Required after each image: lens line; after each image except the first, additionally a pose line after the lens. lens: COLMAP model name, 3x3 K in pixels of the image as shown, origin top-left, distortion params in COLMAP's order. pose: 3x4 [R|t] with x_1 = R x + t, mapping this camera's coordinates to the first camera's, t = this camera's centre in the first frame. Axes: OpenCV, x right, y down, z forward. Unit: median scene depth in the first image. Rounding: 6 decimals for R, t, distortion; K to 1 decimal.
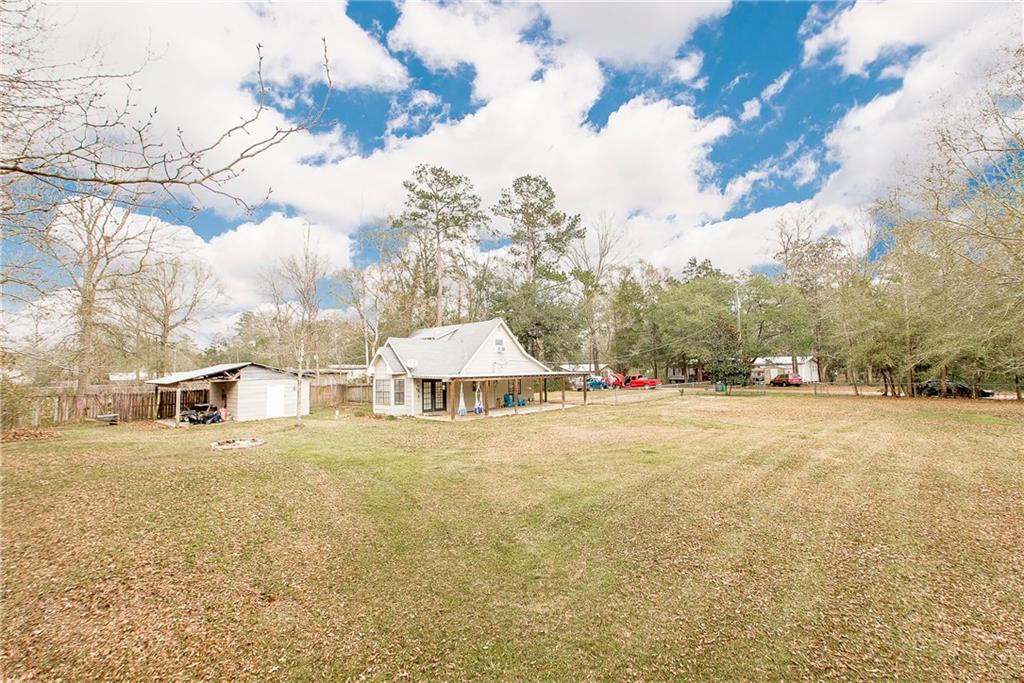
lens RADIAL K [[470.1, 0, 512.0], [0, 470.1, 341.5], [0, 0, 1]] dist [0.011794, -0.000094]
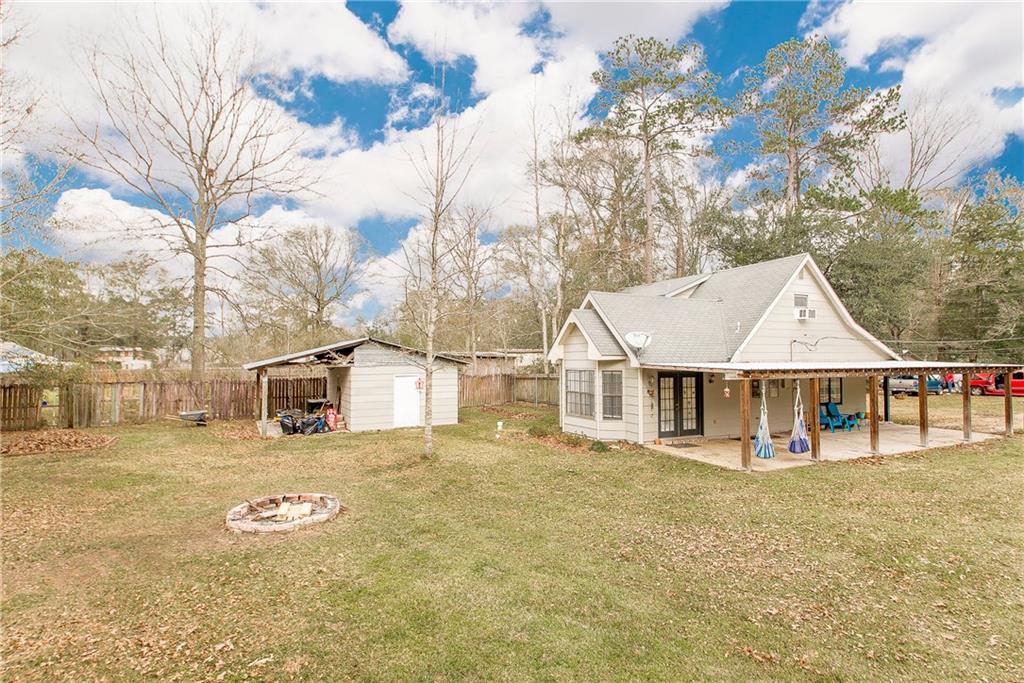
lens RADIAL K [[564.6, 0, 511.4], [0, 564.6, 360.3], [0, 0, 1]] dist [0.029489, 0.000327]
pose [[0.942455, 0.016494, -0.333927, -0.132670], [0.005956, 0.997796, 0.066094, 0.027023], [0.334281, -0.064279, 0.940279, 0.371388]]
